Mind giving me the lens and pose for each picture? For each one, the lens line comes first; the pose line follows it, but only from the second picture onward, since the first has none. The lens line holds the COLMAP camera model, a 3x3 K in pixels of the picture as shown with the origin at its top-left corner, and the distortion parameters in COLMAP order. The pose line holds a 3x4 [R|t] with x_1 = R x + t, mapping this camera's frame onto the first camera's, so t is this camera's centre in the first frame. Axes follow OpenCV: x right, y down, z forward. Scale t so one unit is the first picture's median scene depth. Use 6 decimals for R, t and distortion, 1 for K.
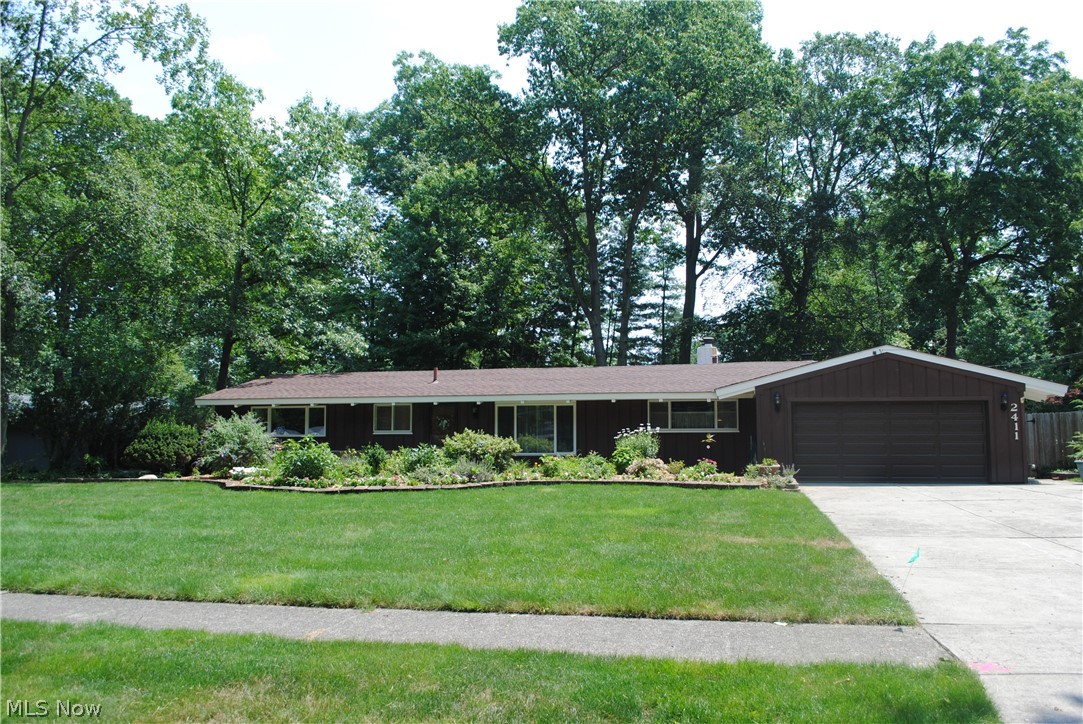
lens RADIAL K [[844.0, 0, 539.3], [0, 844.0, 369.0], [0, 0, 1]] dist [-0.070205, -0.003627]
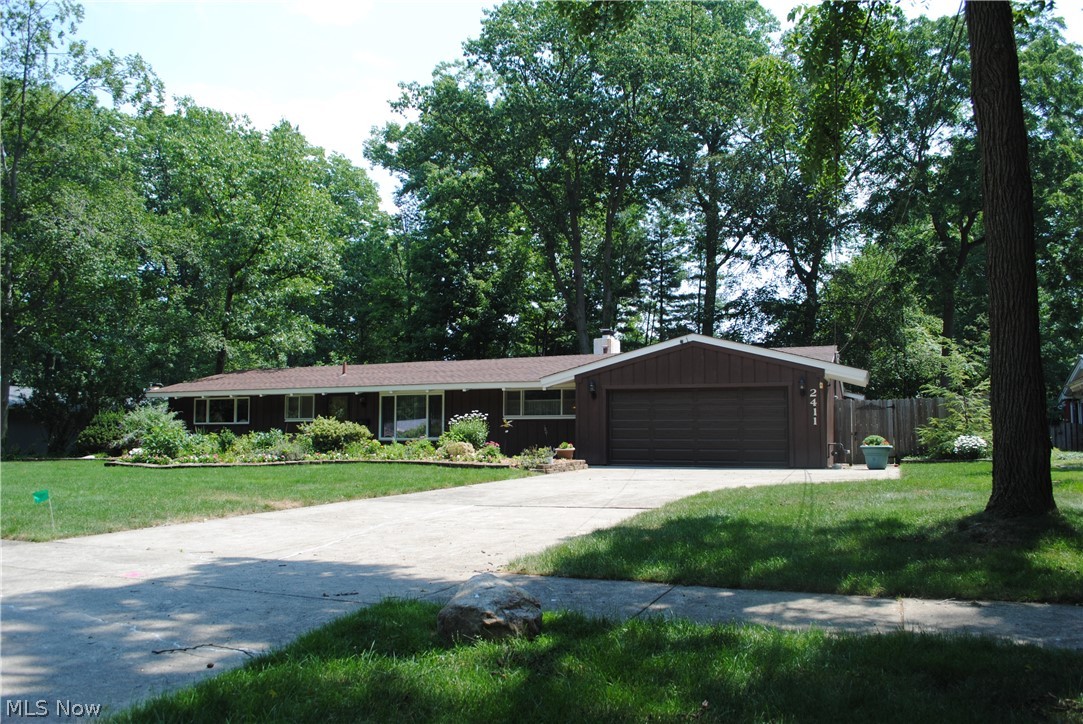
lens RADIAL K [[844.0, 0, 545.8], [0, 844.0, 359.9], [0, 0, 1]] dist [-0.070205, -0.003627]
pose [[0.985341, -0.015969, -0.169846, 0.358765], [0.015712, 0.999872, -0.002854, 0.003378], [0.169870, 0.000143, 0.985466, -0.055520]]
